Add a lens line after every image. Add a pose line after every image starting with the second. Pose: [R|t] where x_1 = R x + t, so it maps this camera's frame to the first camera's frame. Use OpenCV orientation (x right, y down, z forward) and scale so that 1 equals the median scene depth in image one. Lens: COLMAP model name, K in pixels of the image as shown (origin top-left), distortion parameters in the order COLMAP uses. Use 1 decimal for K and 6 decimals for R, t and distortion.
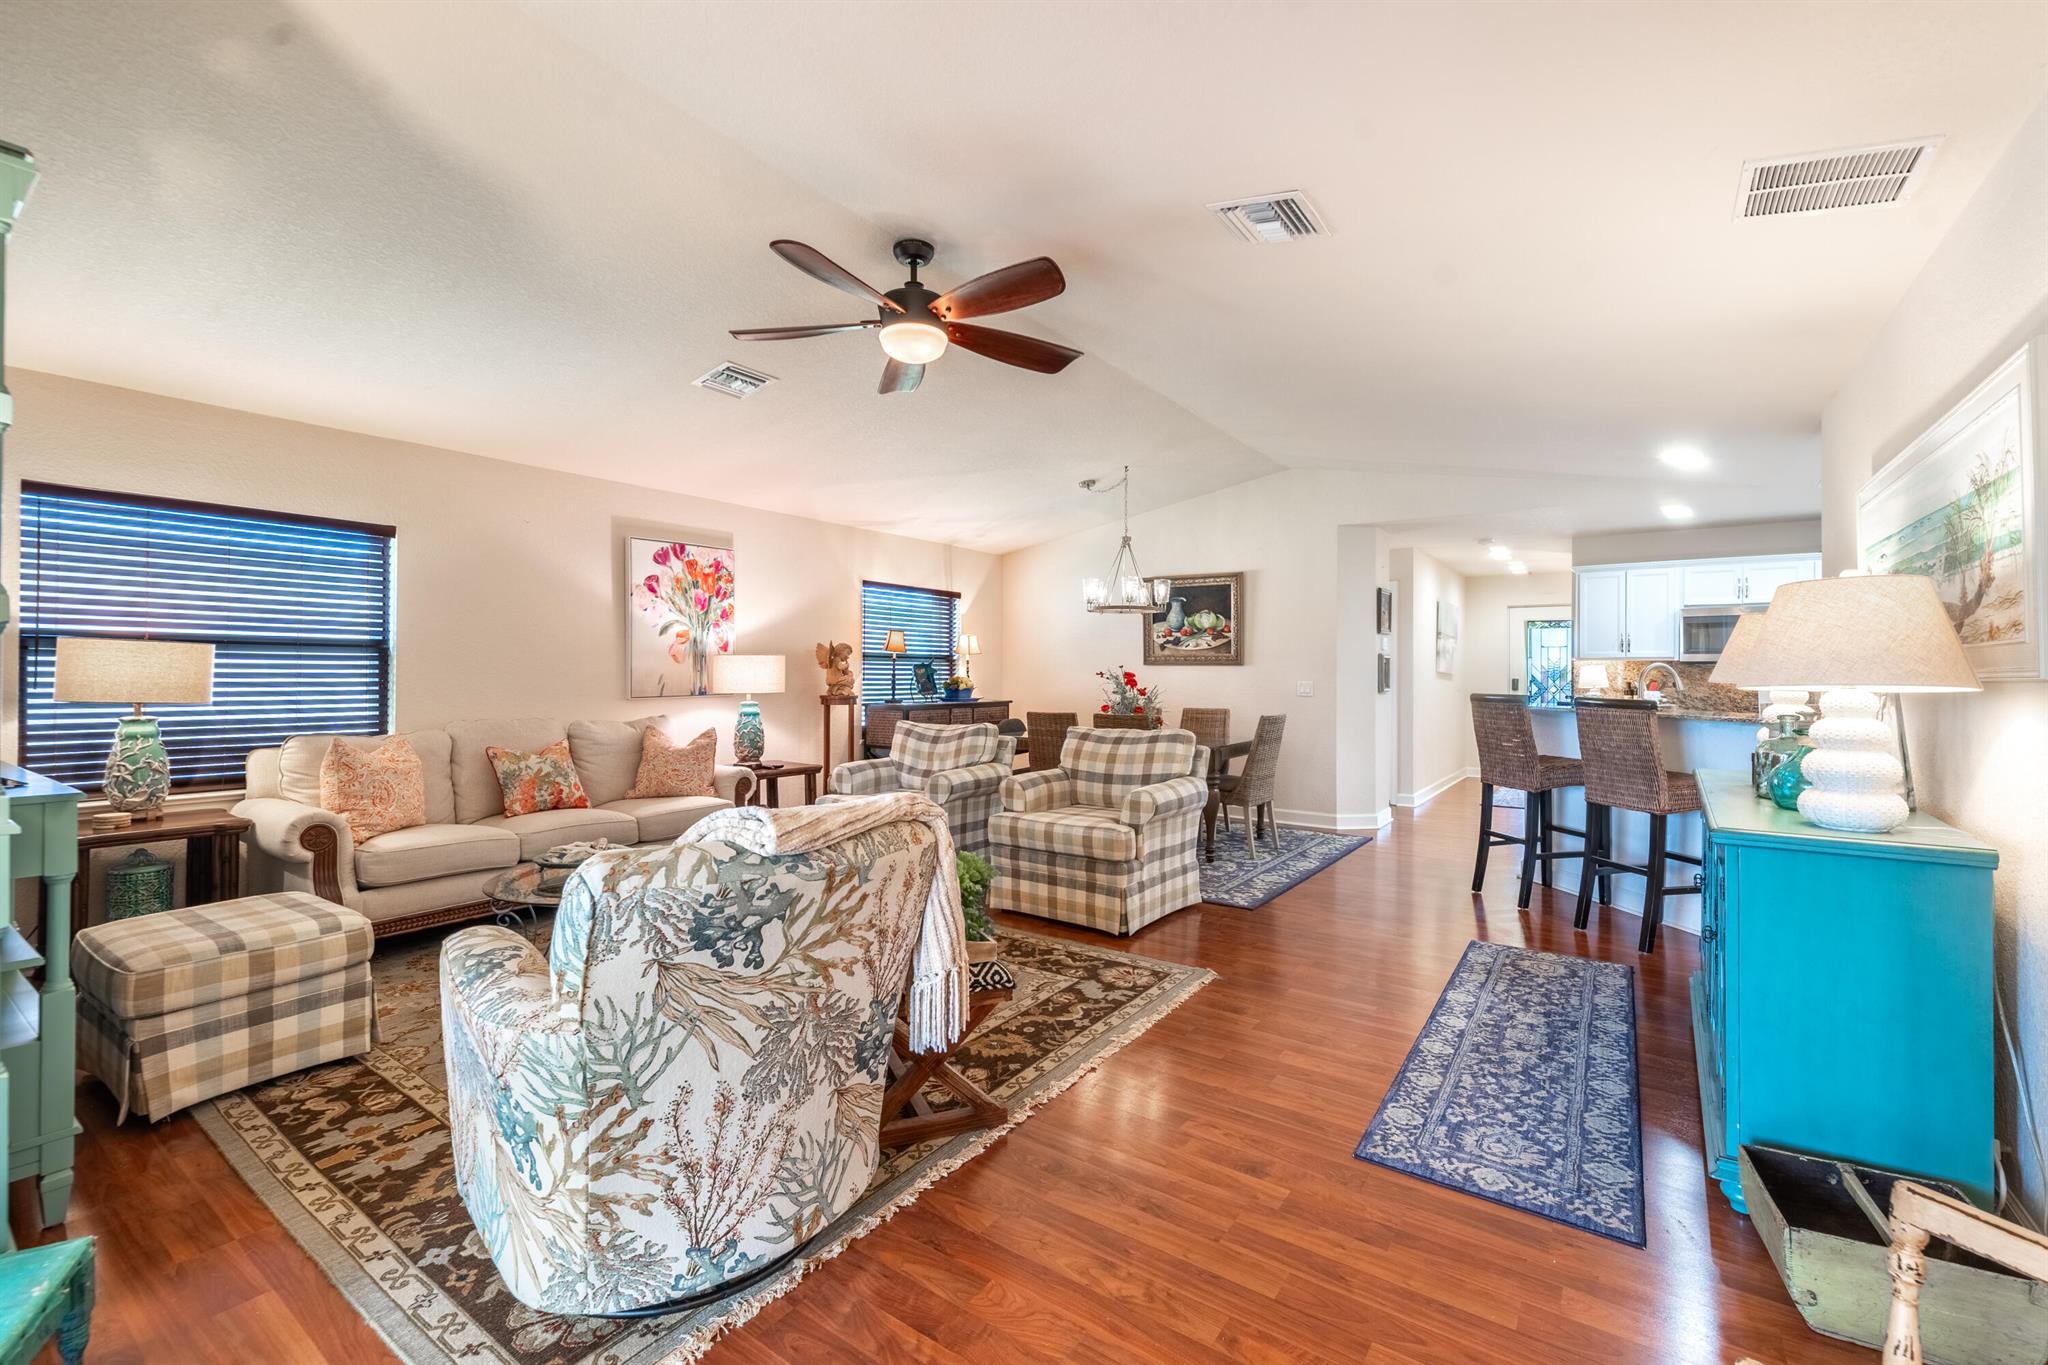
lens RADIAL K [[865.2, 0, 1020.6], [0, 865.2, 667.6], [0, 0, 1]] dist [0.002768, -0.000656]
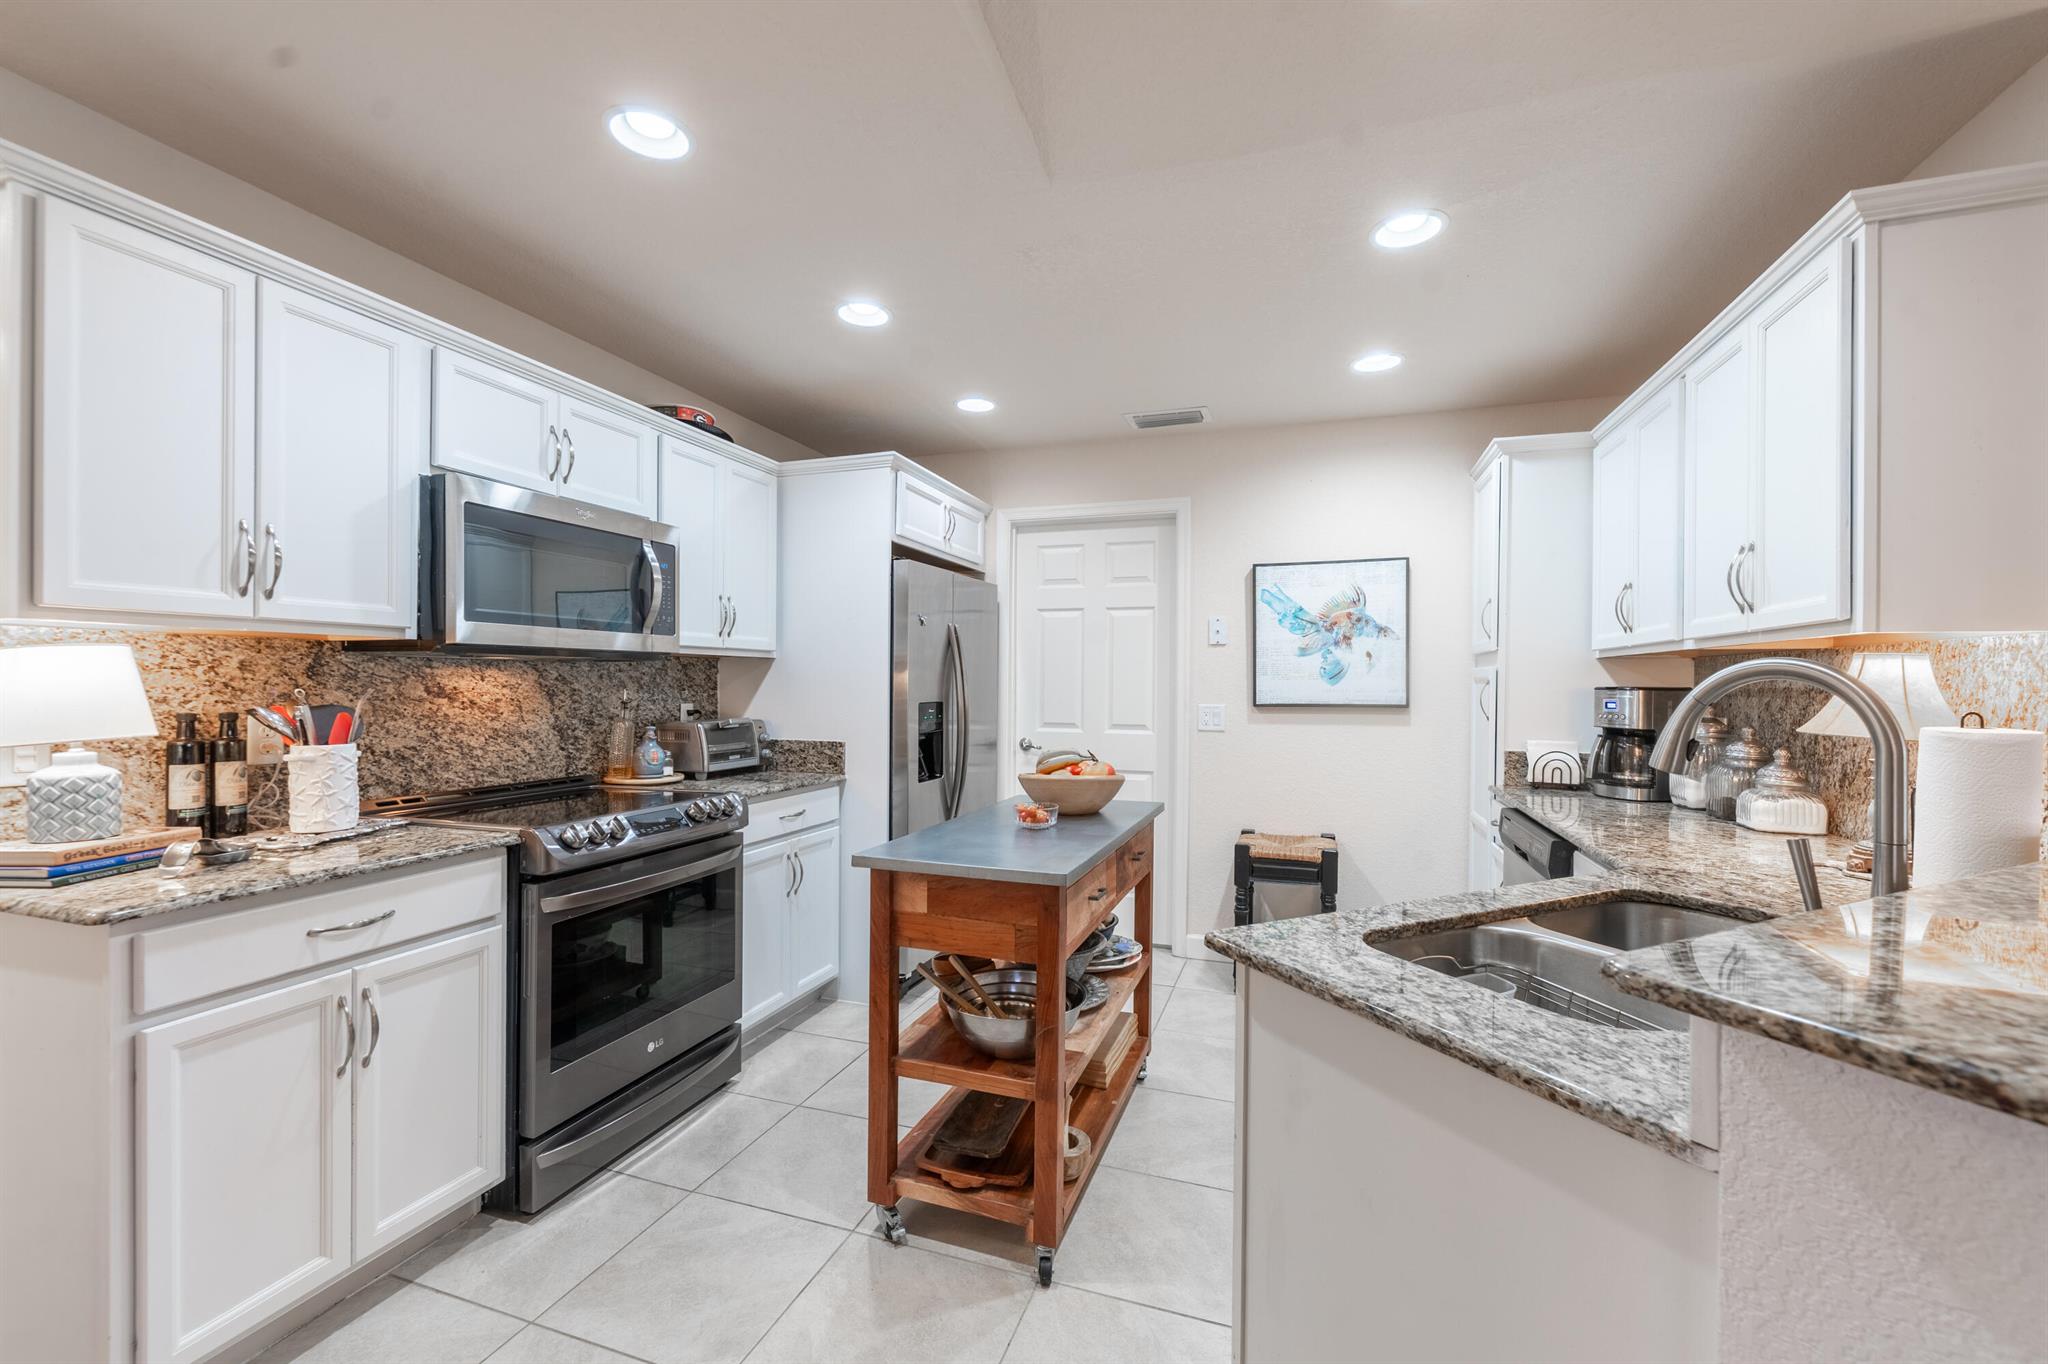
lens RADIAL K [[838.4, 0, 1026.3], [0, 838.4, 686.1], [0, 0, 1]] dist [0.001002, -0.000126]
pose [[-0.281770, -0.011089, 0.959418, 0.684358], [-0.016051, 0.999848, 0.006842, 0.004521], [-0.959348, -0.013471, -0.281905, 1.463936]]
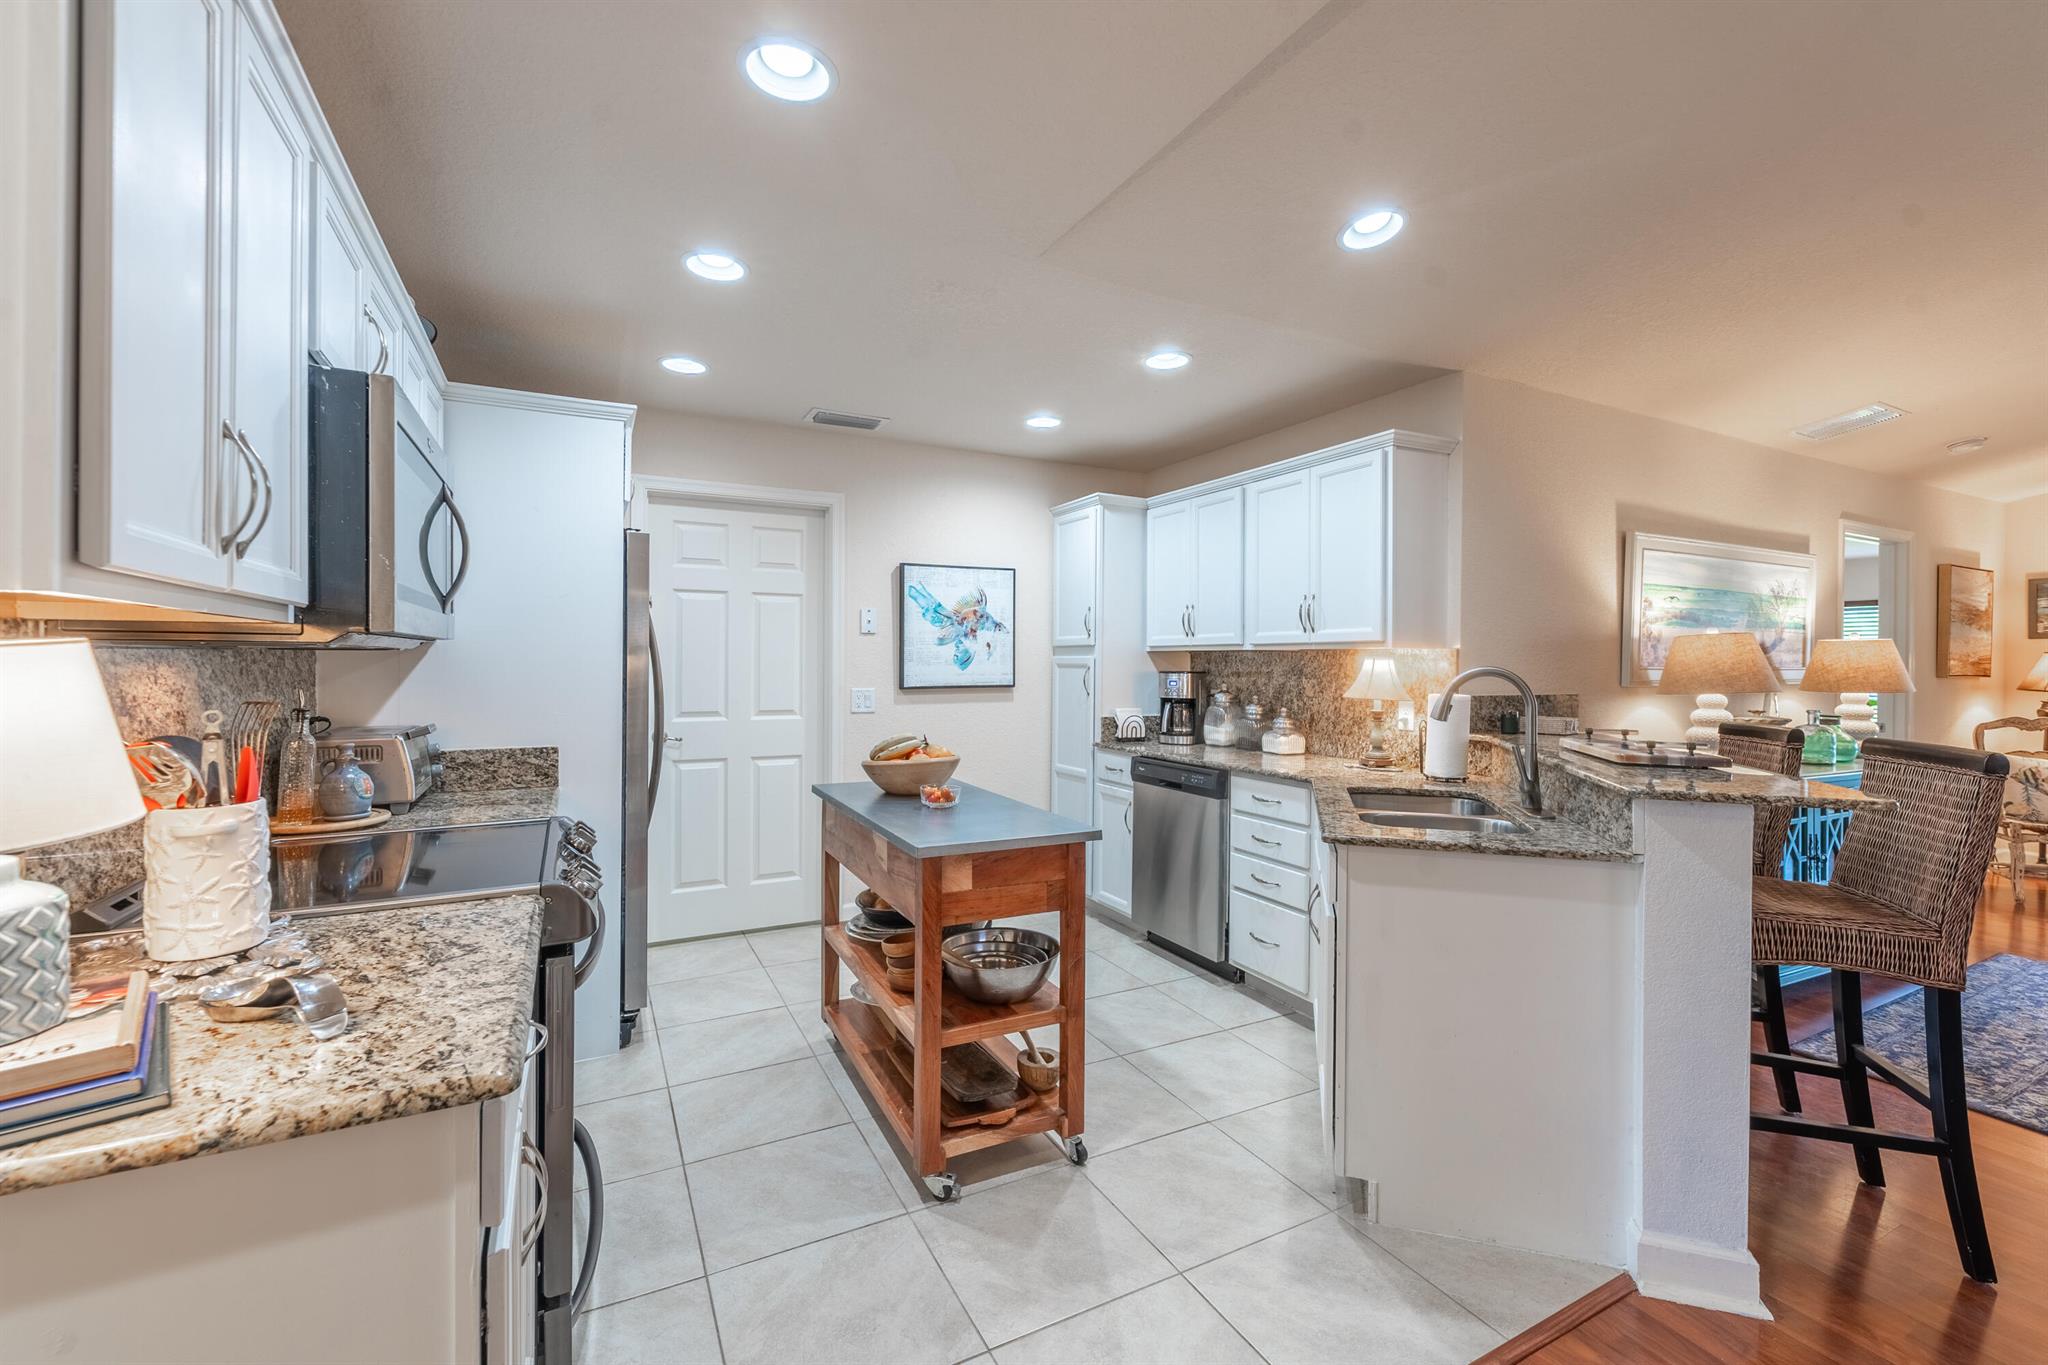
lens RADIAL K [[853.9, 0, 1018.4], [0, 853.9, 666.1], [0, 0, 1]] dist [0.000684, -0.000078]
pose [[-0.887375, -0.012895, 0.460868, 0.880295], [-0.013977, 0.999902, 0.001066, -0.002408], [-0.460836, -0.005496, -0.887468, 1.832206]]
